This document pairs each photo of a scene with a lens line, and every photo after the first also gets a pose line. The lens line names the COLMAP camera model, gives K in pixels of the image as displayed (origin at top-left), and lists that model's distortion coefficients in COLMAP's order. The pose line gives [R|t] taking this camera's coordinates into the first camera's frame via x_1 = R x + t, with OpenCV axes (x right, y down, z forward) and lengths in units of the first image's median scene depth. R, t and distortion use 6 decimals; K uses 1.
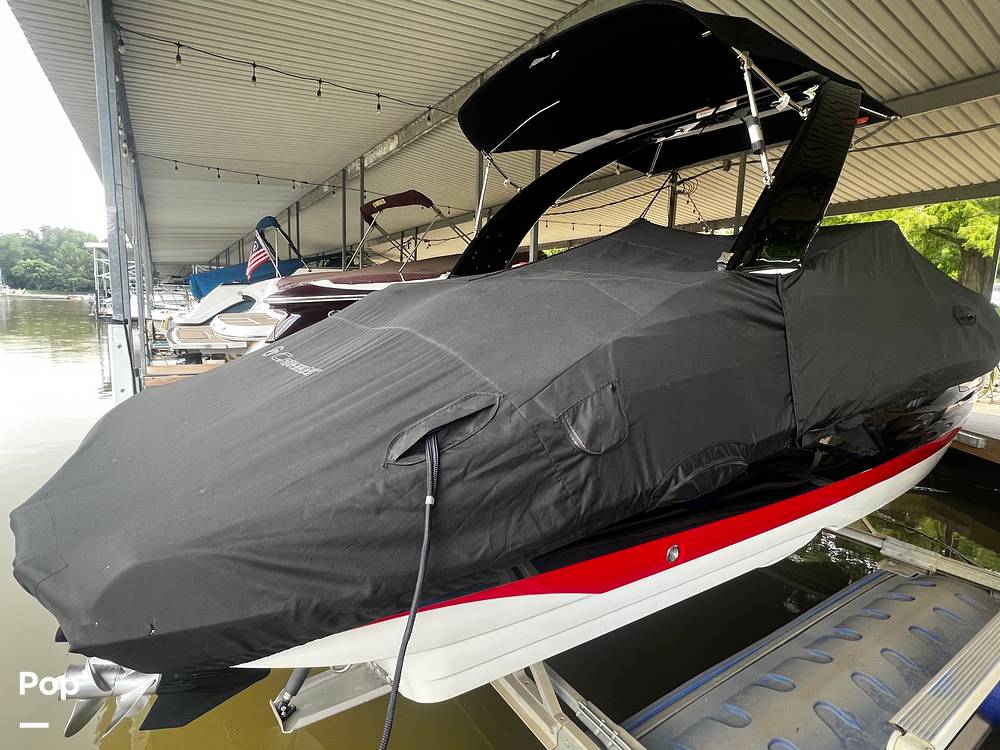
lens RADIAL K [[510.1, 0, 502.0], [0, 510.1, 374.6], [0, 0, 1]] dist [-0.004185, 0.000526]
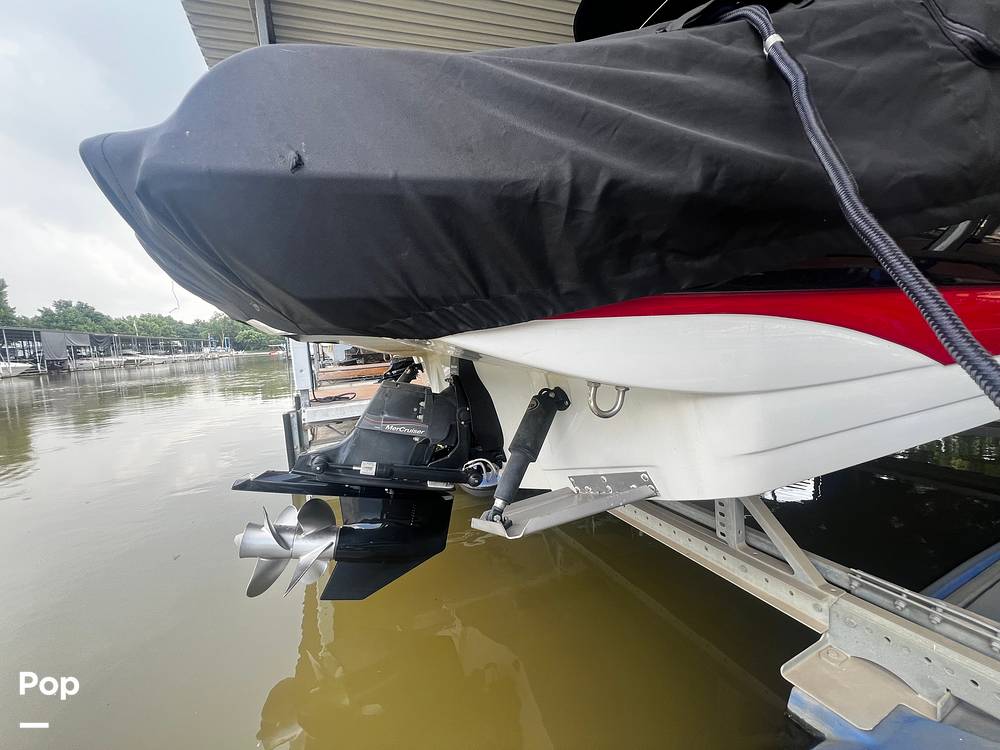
lens RADIAL K [[402.3, 0, 498.5], [0, 402.3, 374.3], [0, 0, 1]] dist [-0.006951, 0.000098]
pose [[0.978788, -0.079472, -0.188835, -0.226228], [0.072495, 0.996416, -0.043580, 0.356441], [0.191622, 0.028966, 0.981041, 0.335889]]
